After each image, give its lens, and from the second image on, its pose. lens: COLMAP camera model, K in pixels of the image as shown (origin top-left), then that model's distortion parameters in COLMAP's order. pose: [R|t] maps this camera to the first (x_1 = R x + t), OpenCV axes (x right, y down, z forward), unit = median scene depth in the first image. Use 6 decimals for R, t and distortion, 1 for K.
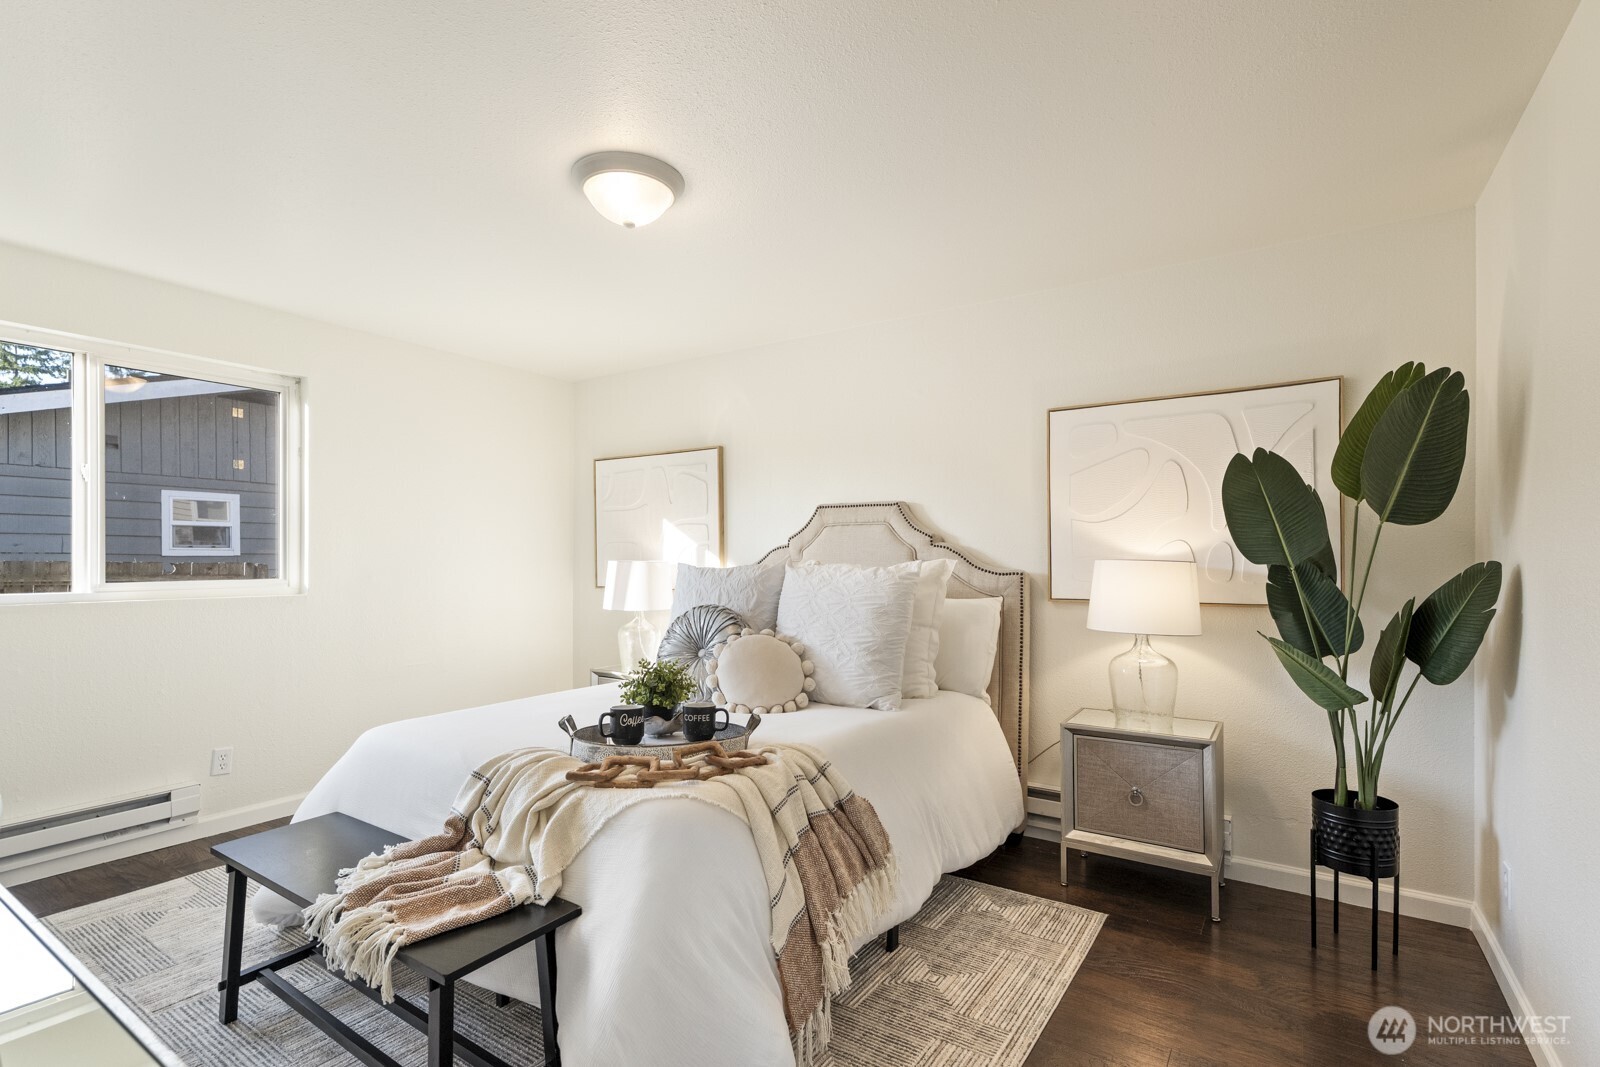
lens RADIAL K [[760.1, 0, 805.4], [0, 760.1, 558.9], [0, 0, 1]] dist [-0.000613, 0.000221]
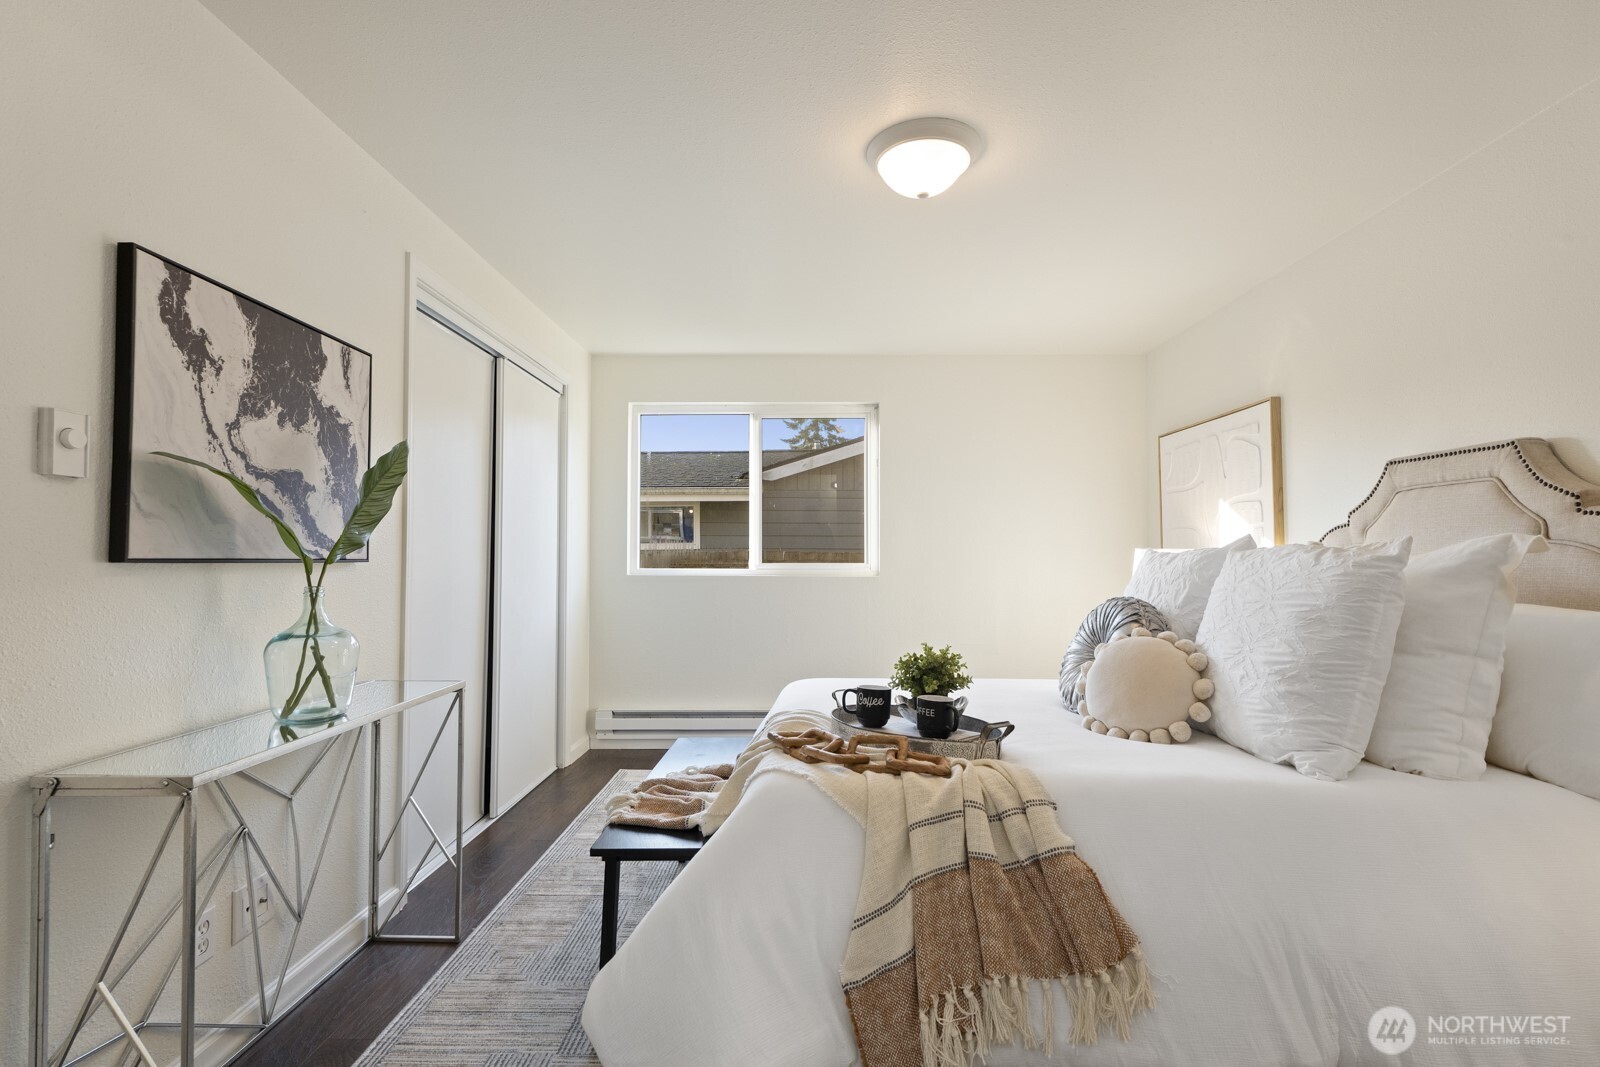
lens RADIAL K [[746.5, 0, 798.6], [0, 746.5, 538.1], [0, 0, 1]] dist [0.001327, 0.001225]
pose [[0.527009, -0.018874, -0.849650, 0.408260], [-0.004690, 0.999674, -0.025115, 0.021005], [0.849847, 0.017221, 0.526749, 0.307876]]
